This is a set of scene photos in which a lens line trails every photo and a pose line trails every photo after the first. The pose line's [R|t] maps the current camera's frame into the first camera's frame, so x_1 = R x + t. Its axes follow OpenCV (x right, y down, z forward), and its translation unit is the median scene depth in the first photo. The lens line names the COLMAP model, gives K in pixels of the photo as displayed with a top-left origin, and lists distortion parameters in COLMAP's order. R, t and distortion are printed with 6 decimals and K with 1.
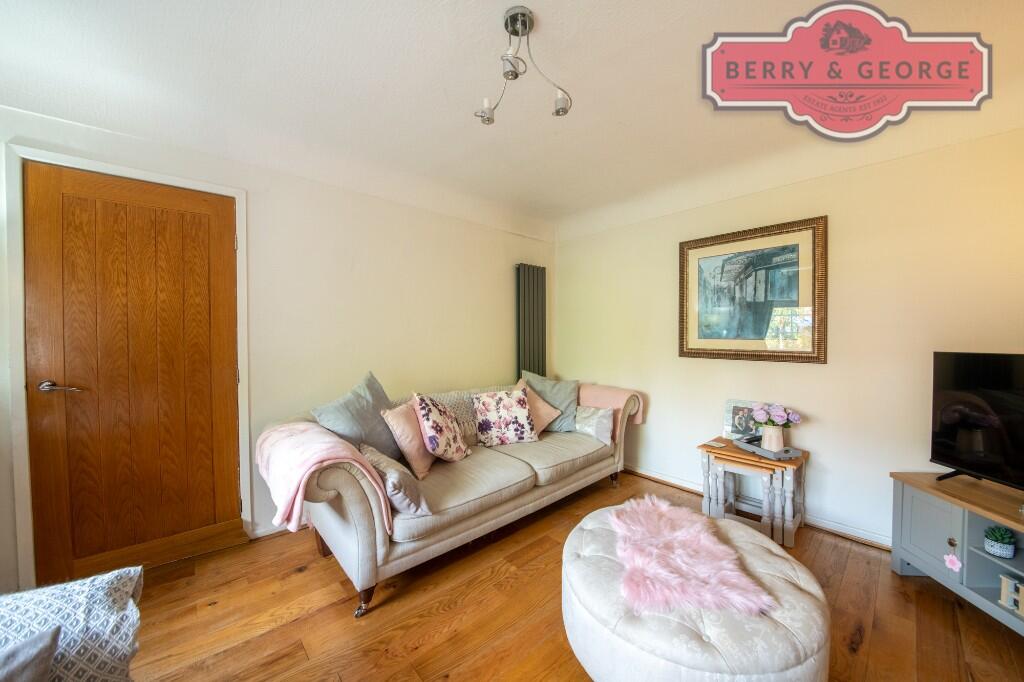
lens RADIAL K [[367.1, 0, 508.8], [0, 367.1, 336.3], [0, 0, 1]] dist [-0.001412, 0.000766]
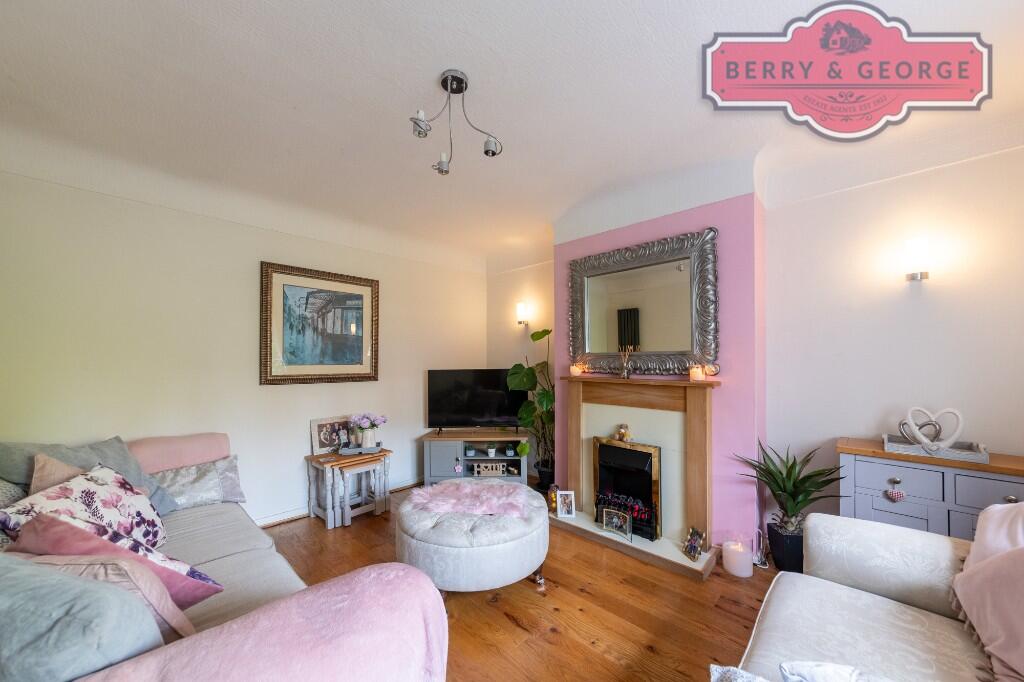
lens RADIAL K [[367.1, 0, 501.2], [0, 367.1, 362.1], [0, 0, 1]] dist [-0.001412, 0.000766]
pose [[-0.049377, 0.003443, 0.998774, -0.544251], [0.010459, 0.999941, -0.002930, 0.008004], [-0.998725, 0.010301, -0.049410, 0.499571]]
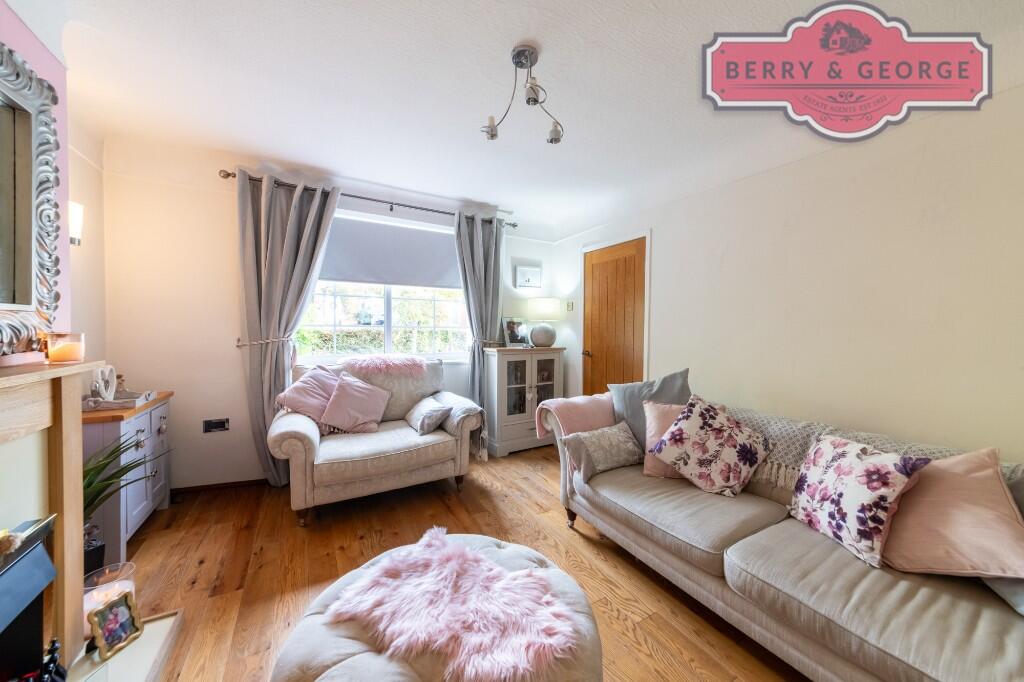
lens RADIAL K [[367.1, 0, 509.4], [0, 367.1, 336.1], [0, 0, 1]] dist [-0.001412, 0.000766]
pose [[-0.223521, 0.015566, -0.974575, 0.634270], [-0.024676, 0.999462, 0.021623, -0.004081], [0.974387, 0.028882, -0.223016, 0.654721]]
